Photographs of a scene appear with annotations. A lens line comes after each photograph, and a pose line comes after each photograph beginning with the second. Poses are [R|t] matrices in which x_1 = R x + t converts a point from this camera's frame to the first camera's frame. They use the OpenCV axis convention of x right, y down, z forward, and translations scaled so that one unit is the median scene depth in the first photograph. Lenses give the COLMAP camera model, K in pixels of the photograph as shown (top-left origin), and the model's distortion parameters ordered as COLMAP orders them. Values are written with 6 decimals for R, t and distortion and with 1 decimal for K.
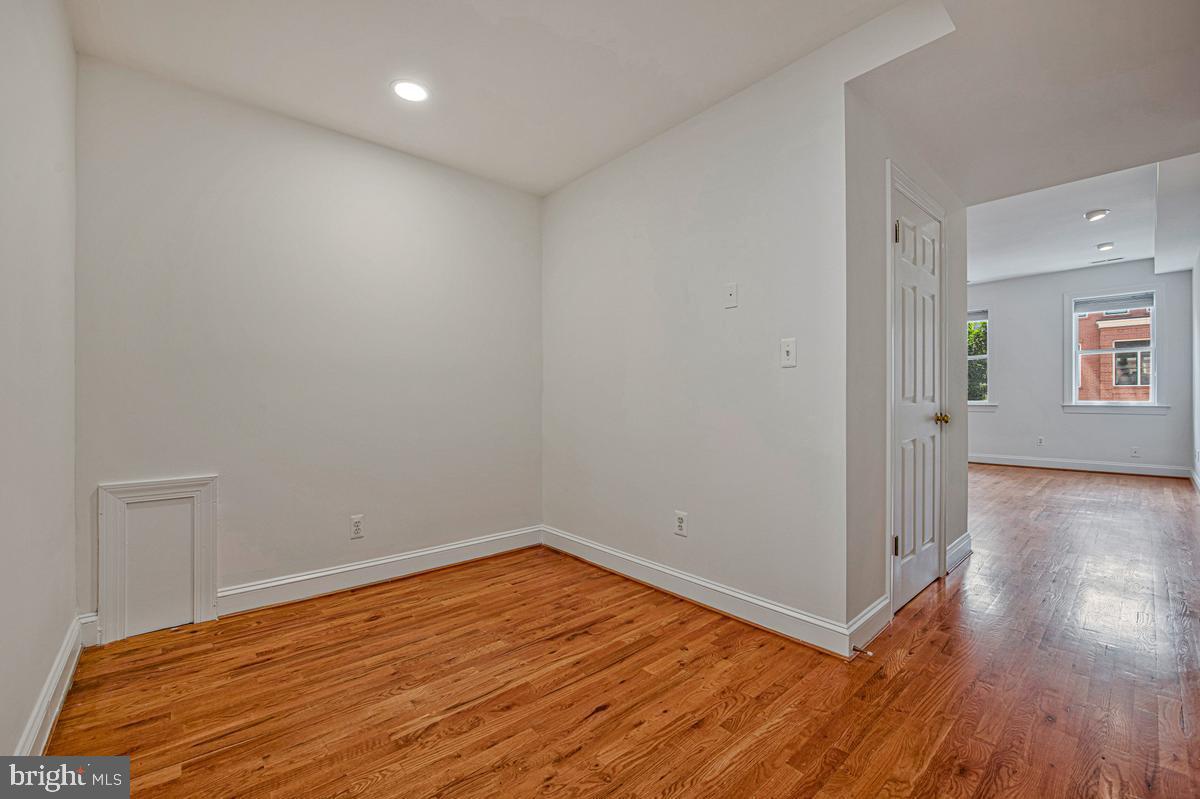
lens RADIAL K [[492.3, 0, 599.7], [0, 492.3, 398.9], [0, 0, 1]] dist [-0.024748, 0.003082]
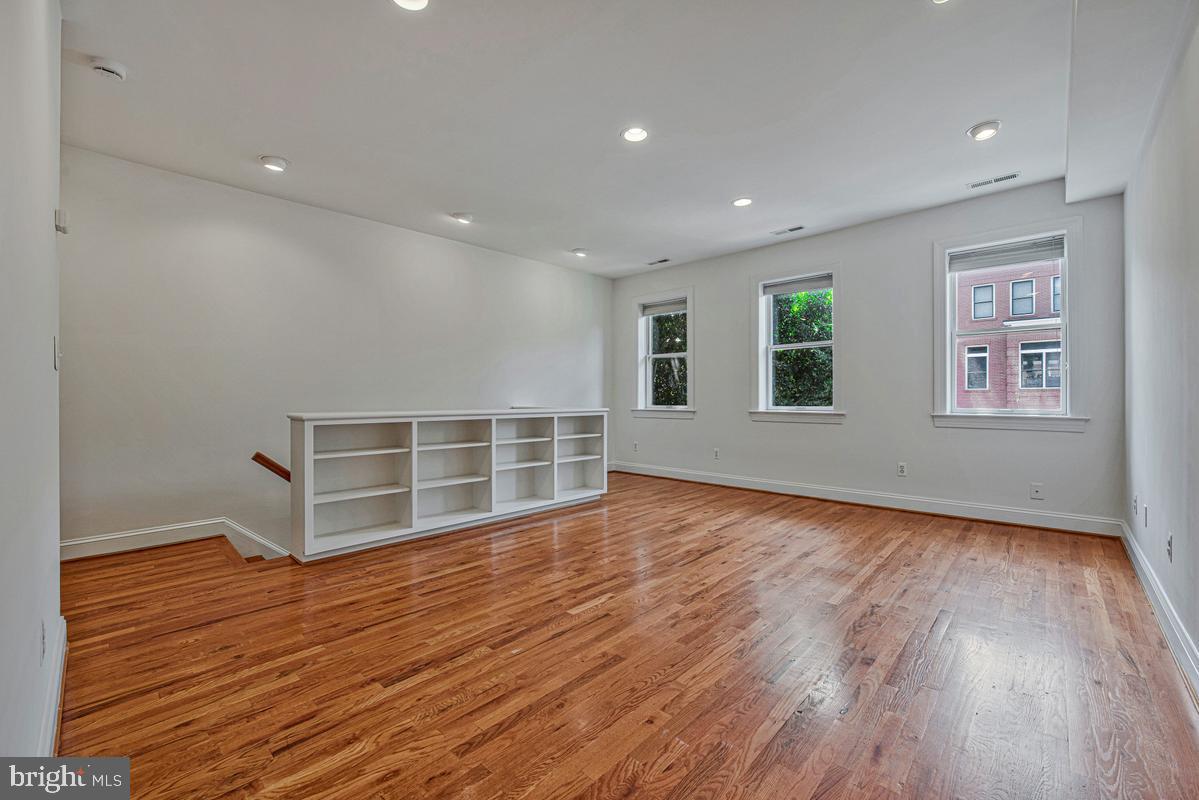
lens RADIAL K [[495.1, 0, 590.6], [0, 495.1, 396.9], [0, 0, 1]] dist [-0.010919, -0.000354]
pose [[0.995240, 0.004486, 0.097355, 0.438644], [-0.003918, 0.999974, -0.006021, -0.004956], [-0.097380, 0.005611, 0.995231, 0.387378]]
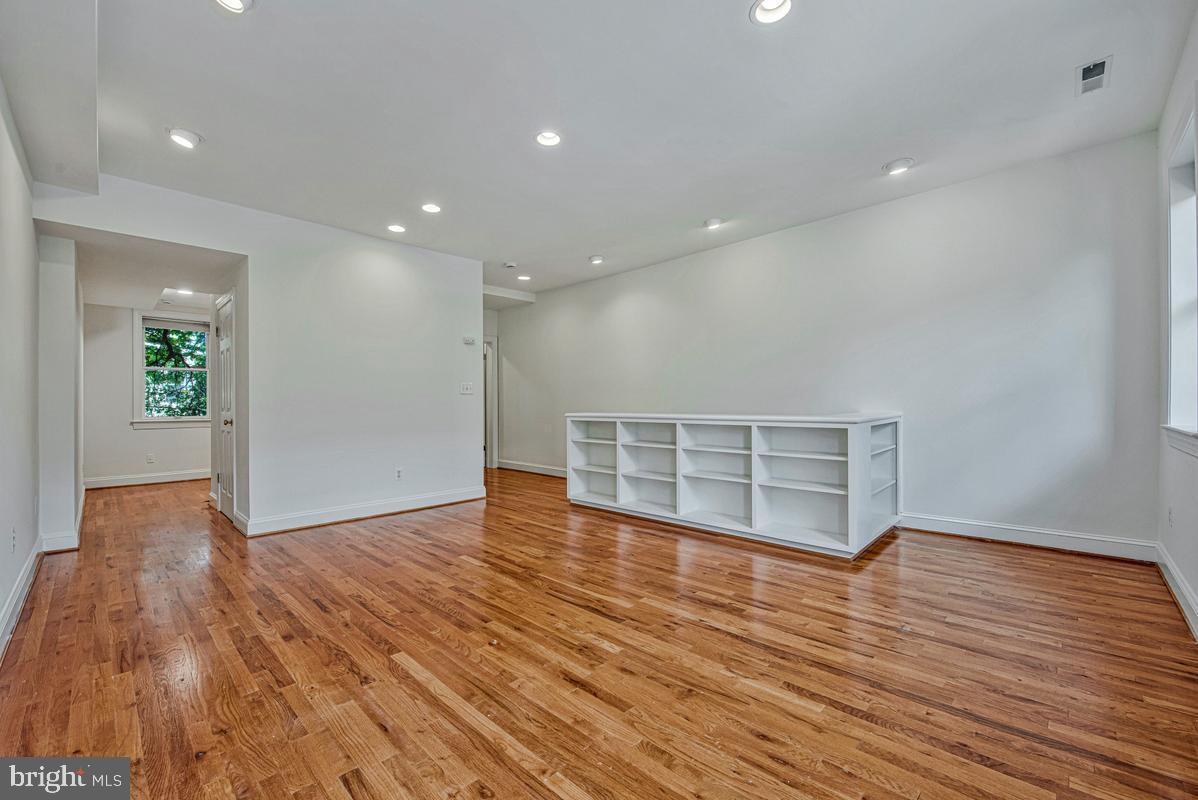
lens RADIAL K [[494.7, 0, 590.1], [0, 494.7, 396.9], [0, 0, 1]] dist [-0.010919, -0.000354]
pose [[0.070194, -0.009881, -0.997484, 1.077946], [0.003032, 0.999948, -0.009692, -0.008761], [0.997529, -0.002344, 0.070220, 0.930105]]
